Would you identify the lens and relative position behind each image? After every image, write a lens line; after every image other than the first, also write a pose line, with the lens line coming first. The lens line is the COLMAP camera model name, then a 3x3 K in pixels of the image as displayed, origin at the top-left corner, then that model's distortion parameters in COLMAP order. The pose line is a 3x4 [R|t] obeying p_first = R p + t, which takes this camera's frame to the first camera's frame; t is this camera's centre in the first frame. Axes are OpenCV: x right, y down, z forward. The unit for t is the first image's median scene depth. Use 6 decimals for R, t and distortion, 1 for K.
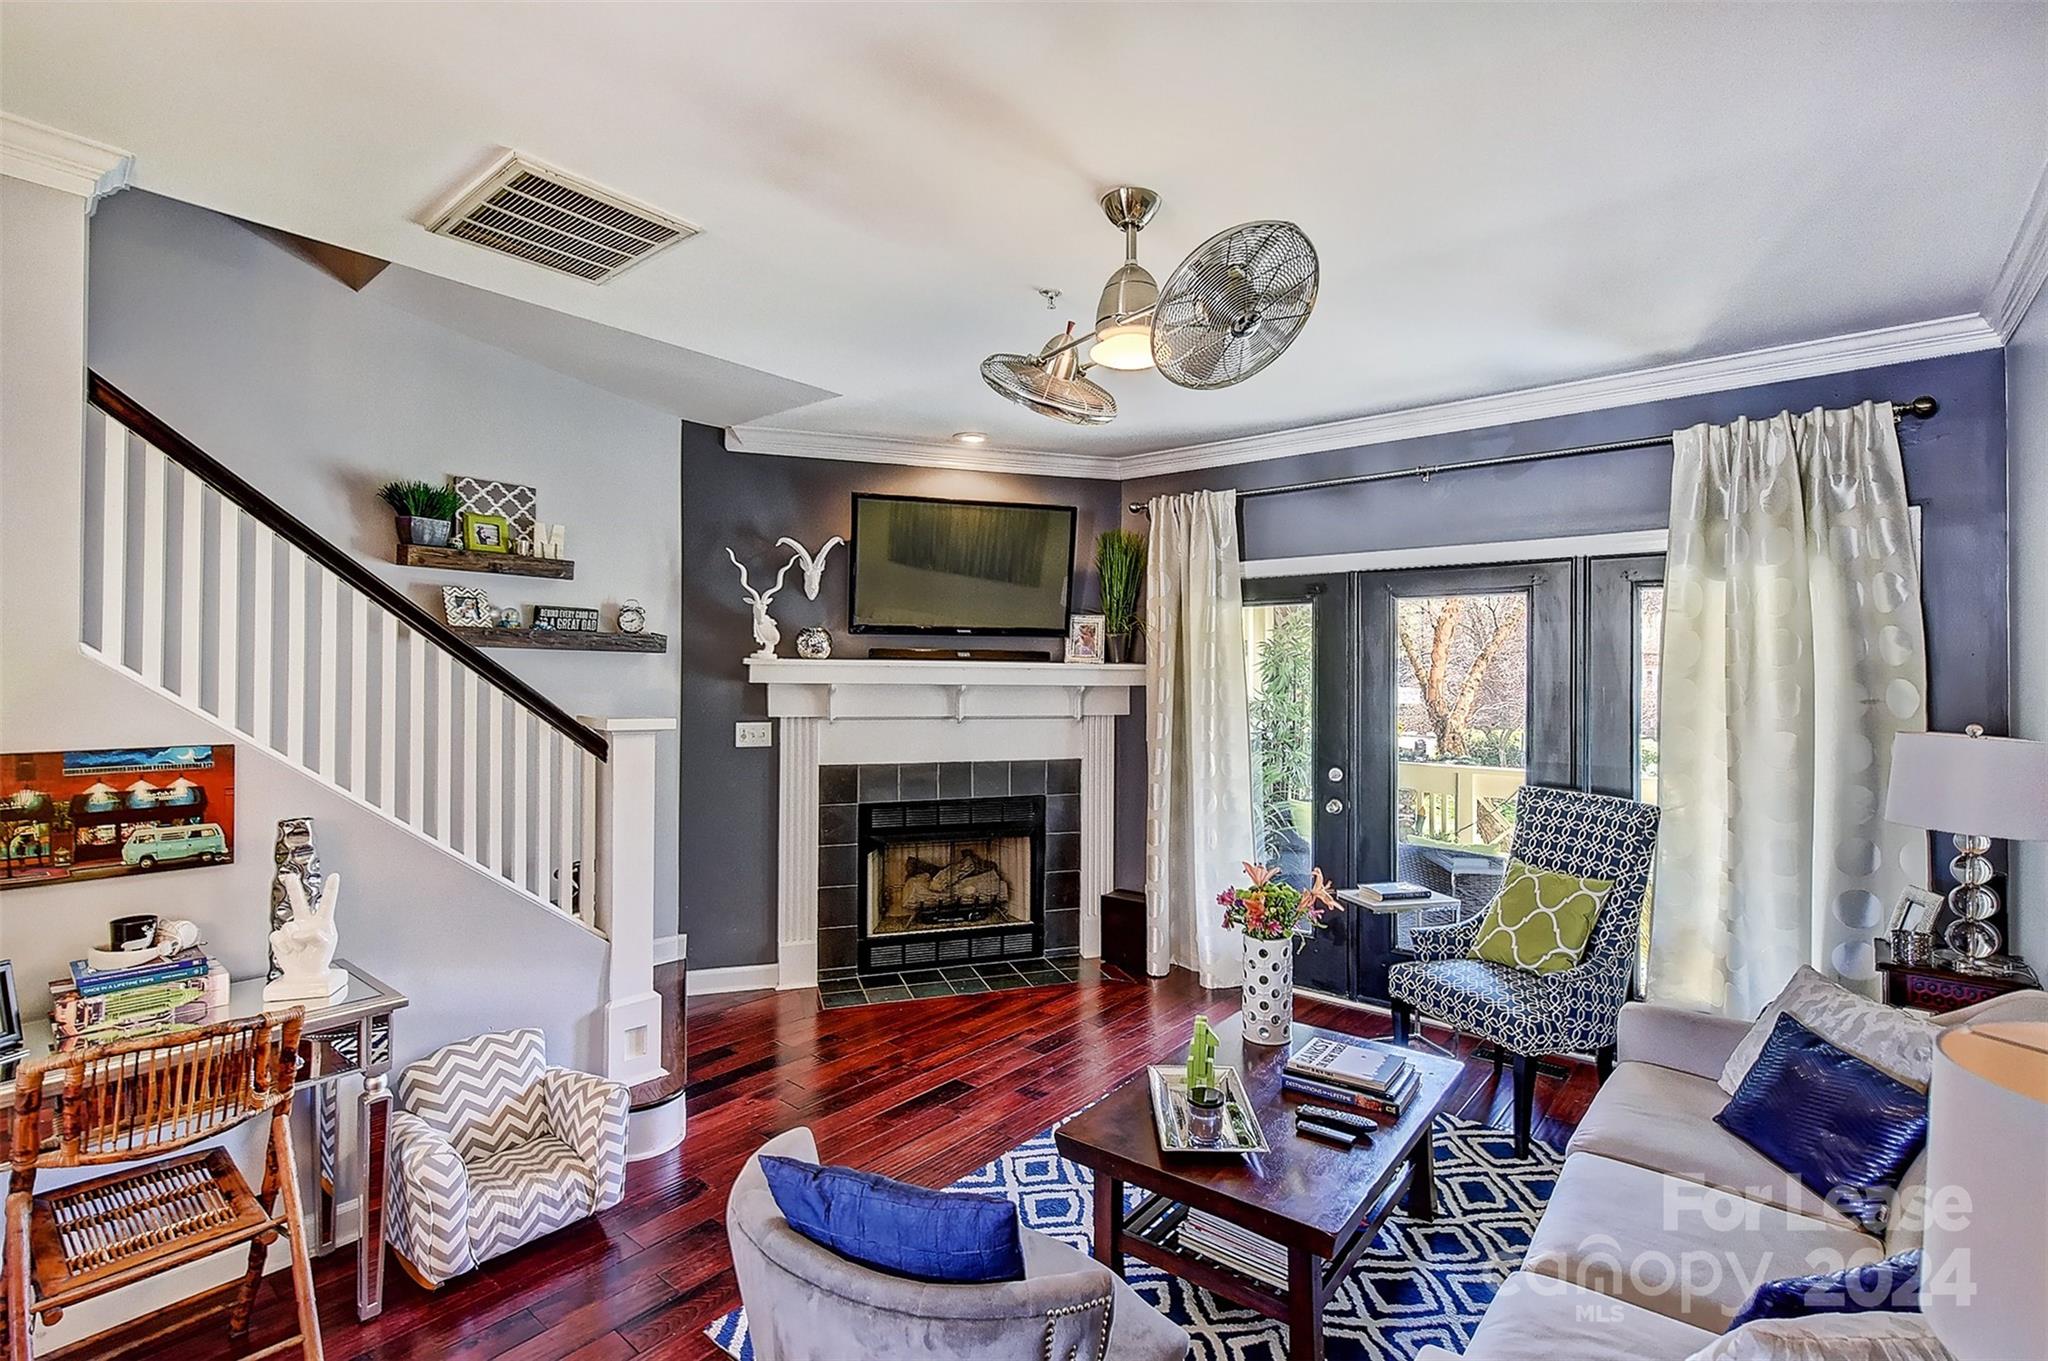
lens RADIAL K [[948.2, 0, 1025.2], [0, 948.2, 691.4], [0, 0, 1]] dist [0.013840, 0.000194]
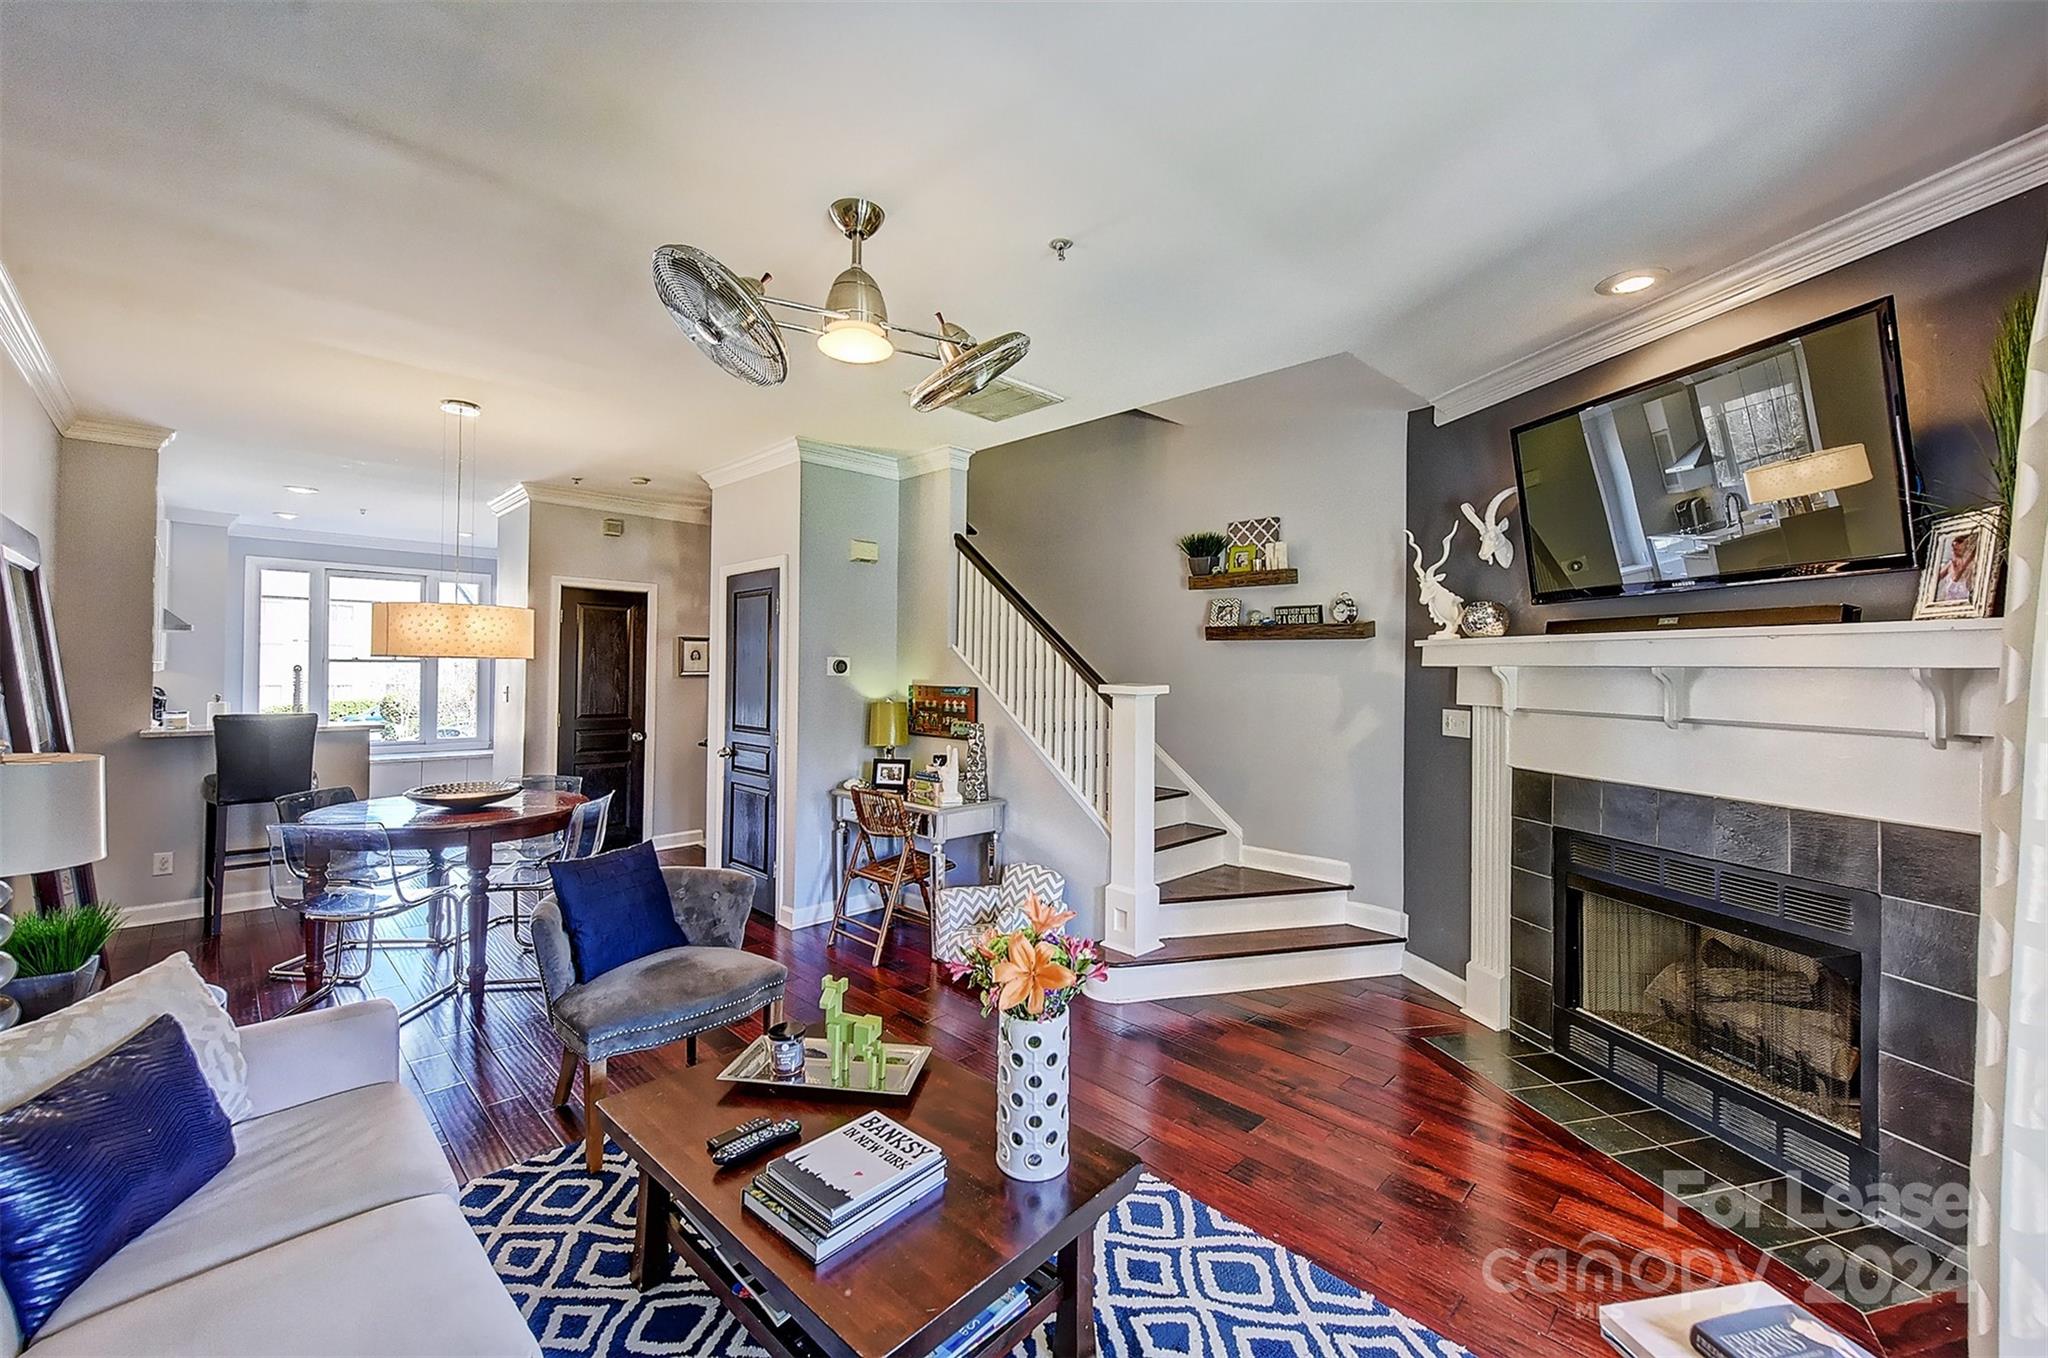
lens RADIAL K [[805.1, 0, 1026.2], [0, 805.1, 659.6], [0, 0, 1]] dist [0.003133, -0.000041]
pose [[-0.077988, -0.020223, -0.996749, 0.533059], [-0.030436, 0.999377, -0.017894, 0.010585], [0.996490, 0.028942, -0.078554, 0.656447]]
